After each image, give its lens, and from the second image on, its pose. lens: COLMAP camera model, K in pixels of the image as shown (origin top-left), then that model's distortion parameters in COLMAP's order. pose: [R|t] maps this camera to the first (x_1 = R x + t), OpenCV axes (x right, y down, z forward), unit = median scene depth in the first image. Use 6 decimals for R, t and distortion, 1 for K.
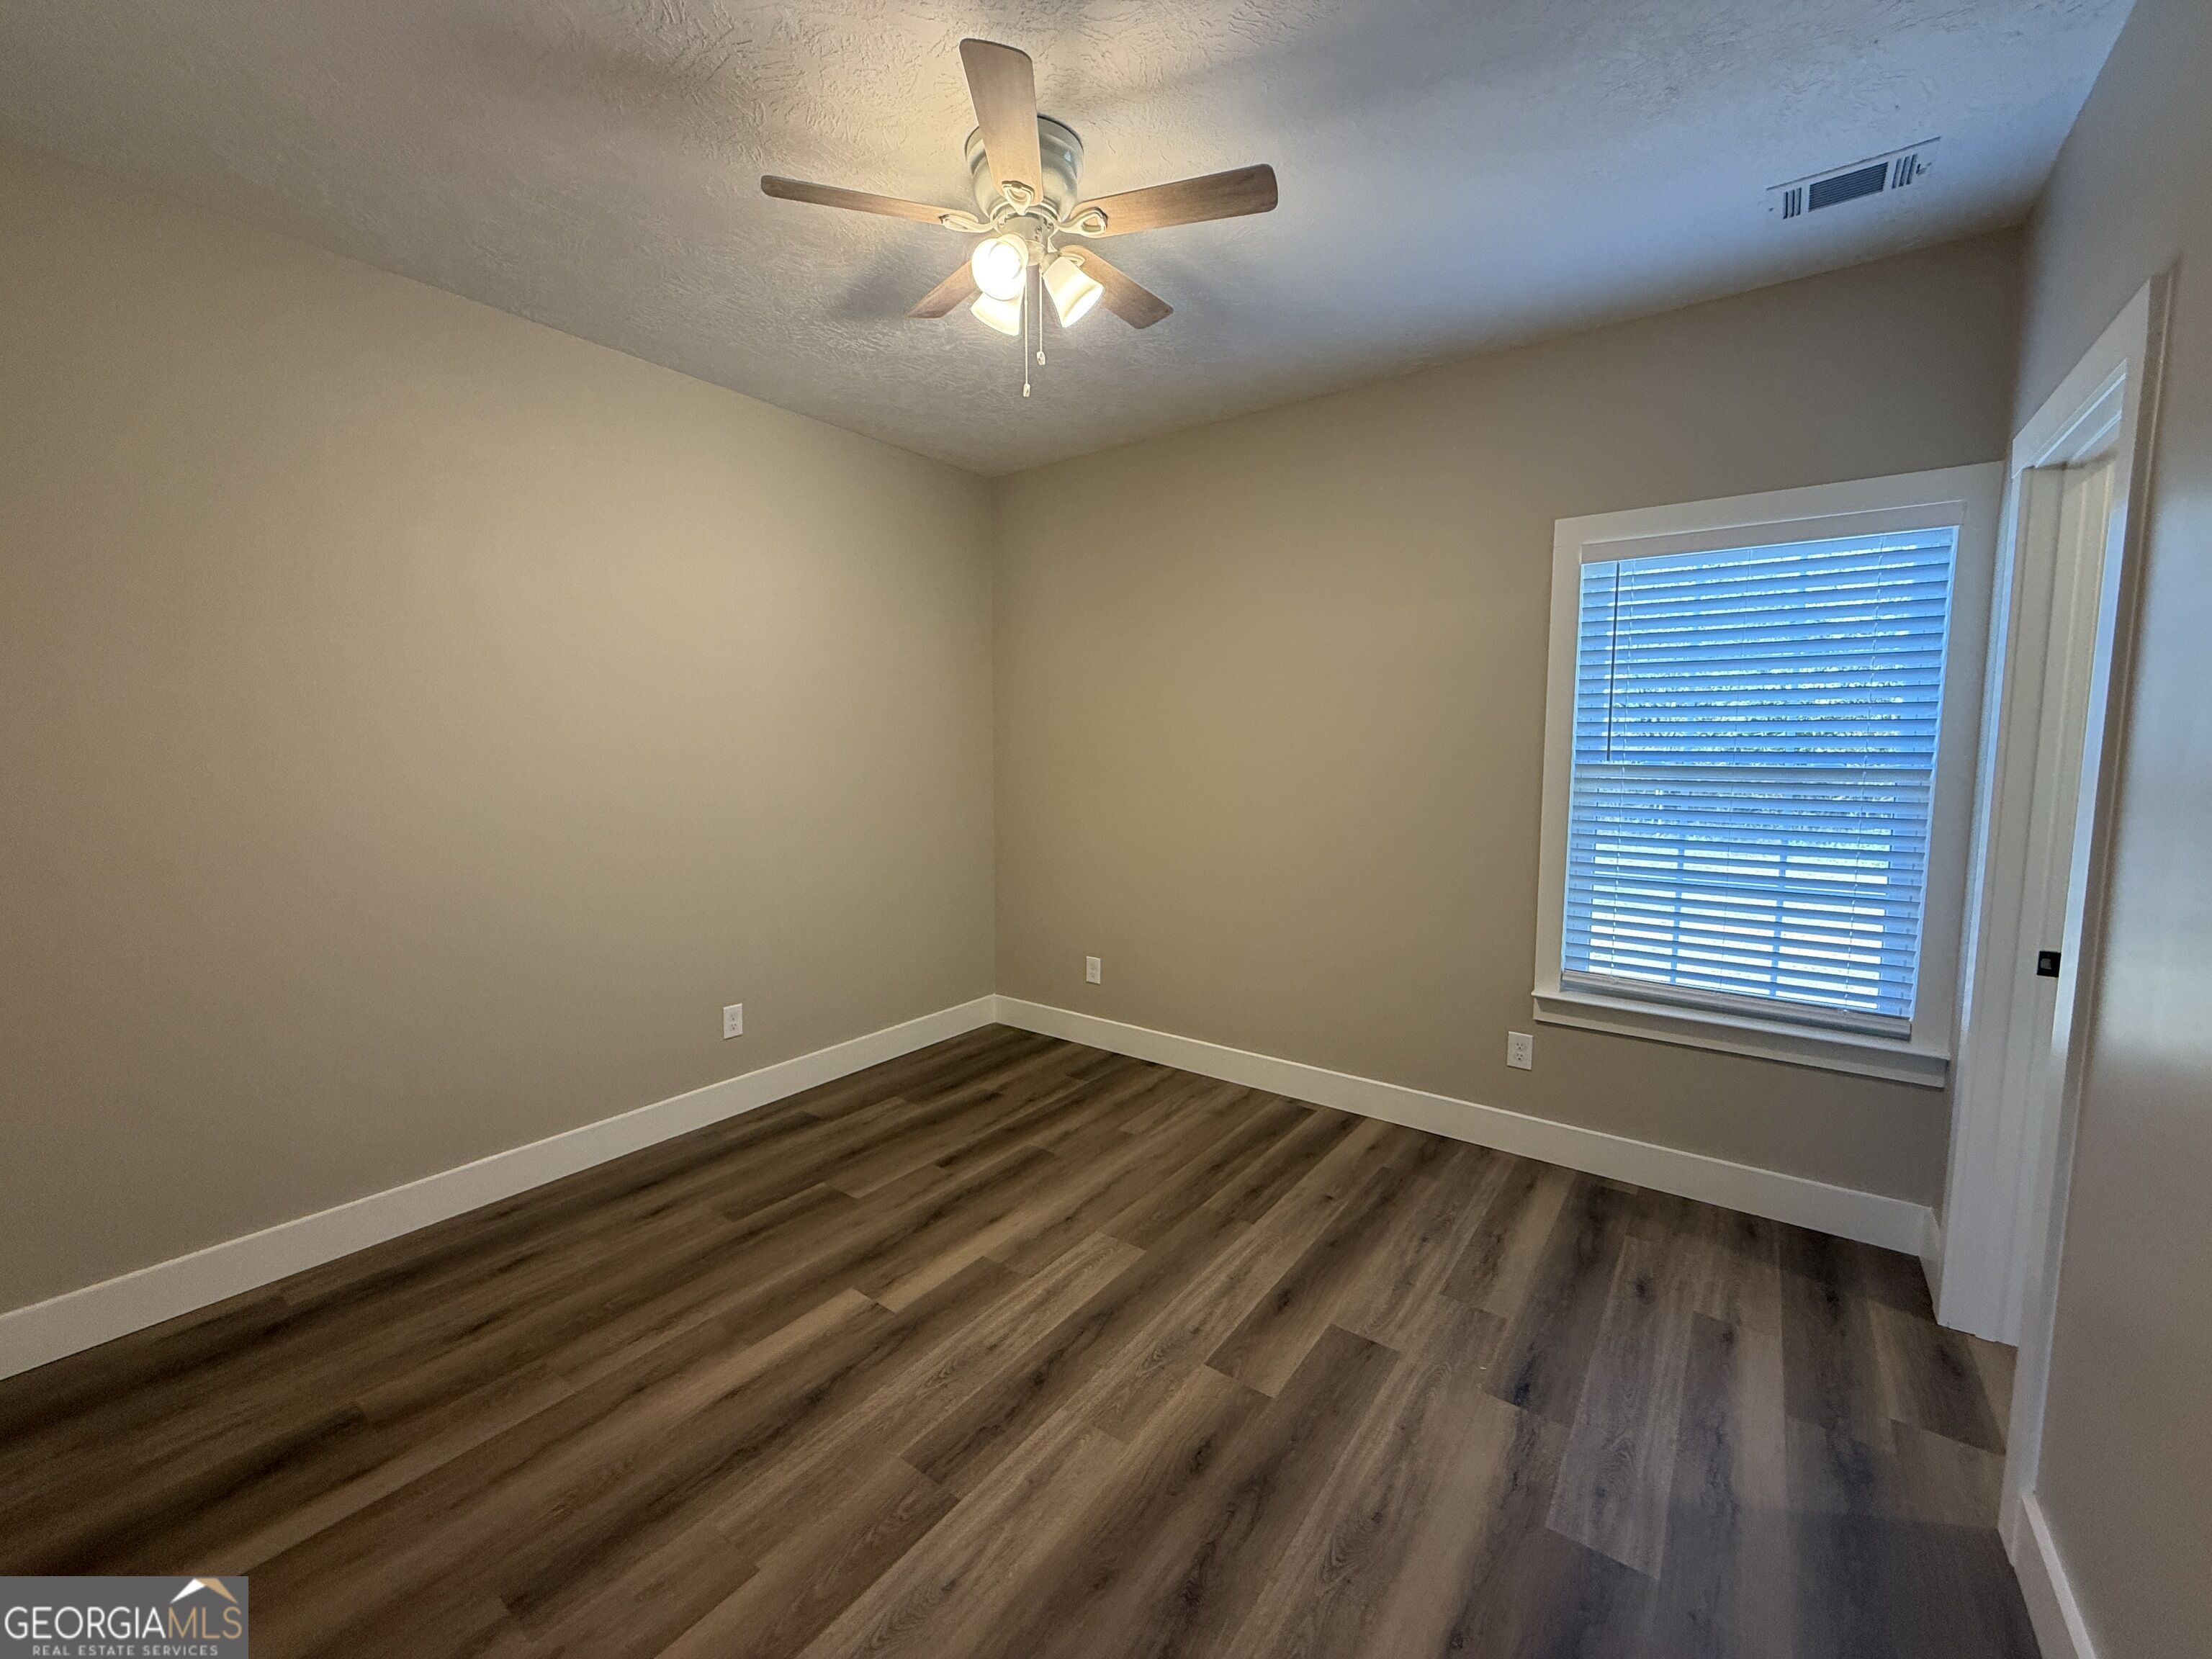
lens RADIAL K [[884.7, 0, 1097.7], [0, 884.7, 830.8], [0, 0, 1]] dist [0.002451, 0.000102]
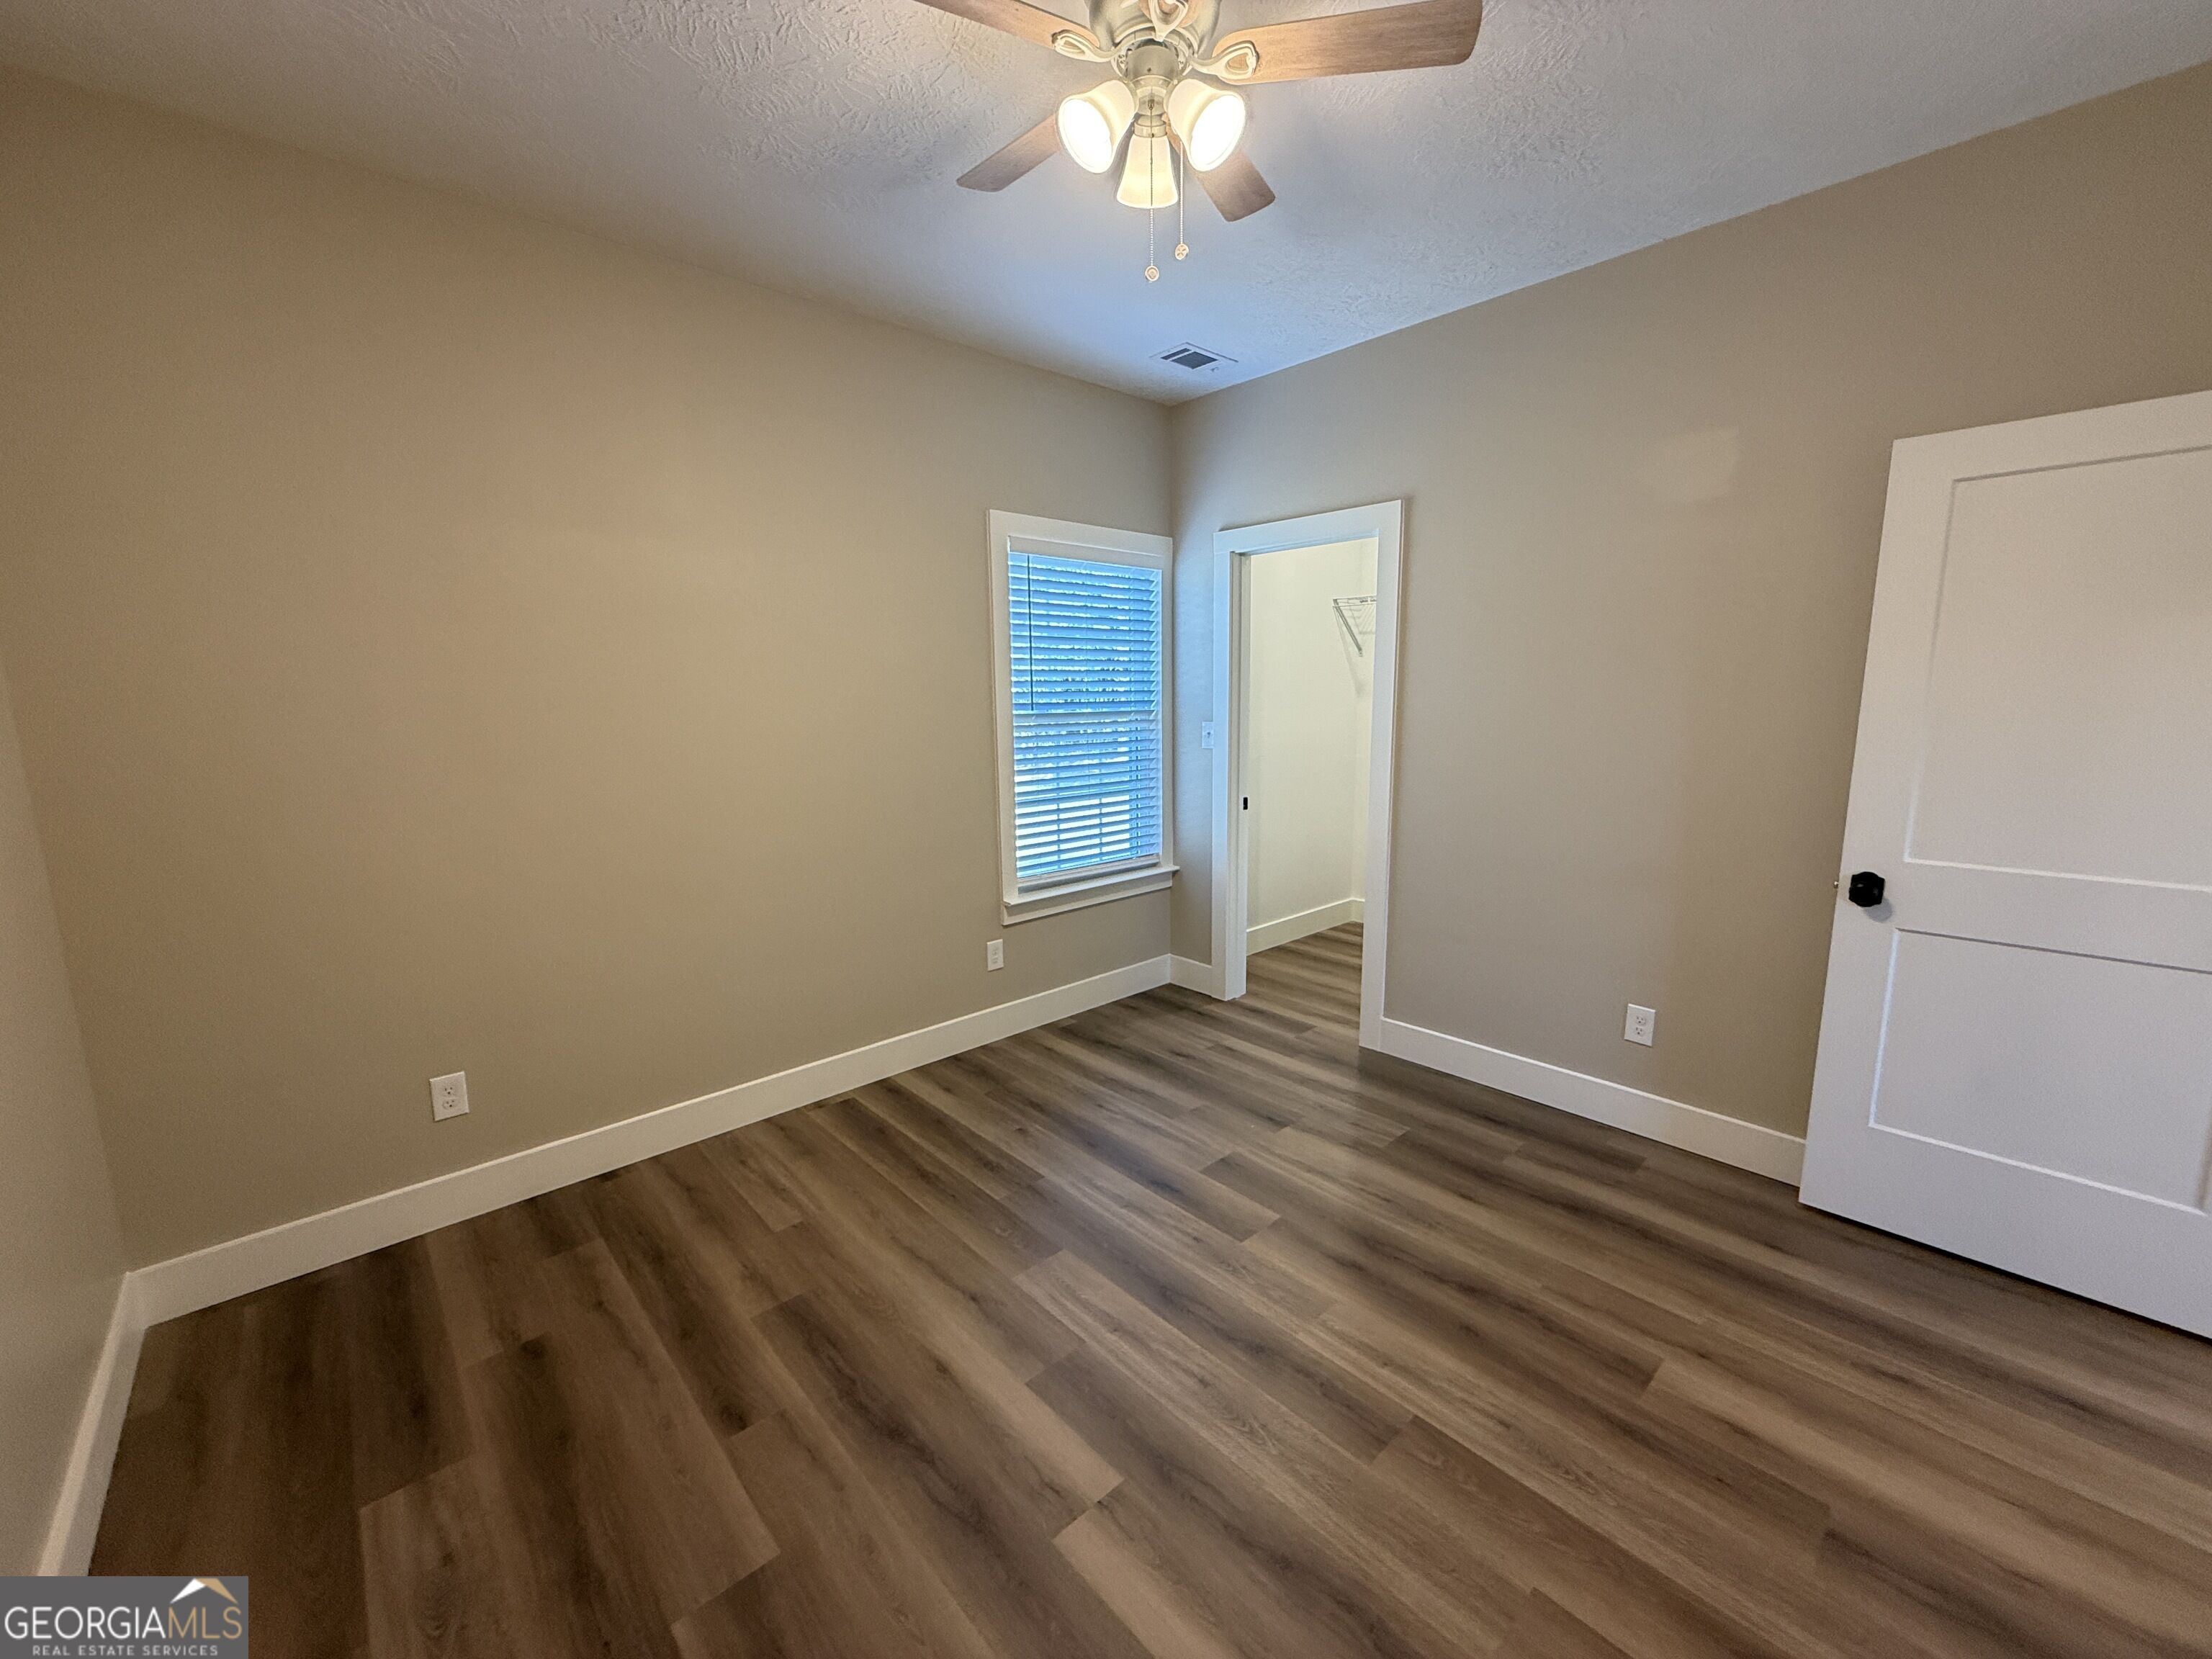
lens RADIAL K [[884.7, 0, 1101.6], [0, 884.7, 827.8], [0, 0, 1]] dist [0.002451, 0.000102]
pose [[0.192325, -0.159305, 0.968315, -0.745893], [0.106155, 0.984323, 0.140854, -0.089288], [-0.975573, 0.075702, 0.206221, 0.706778]]
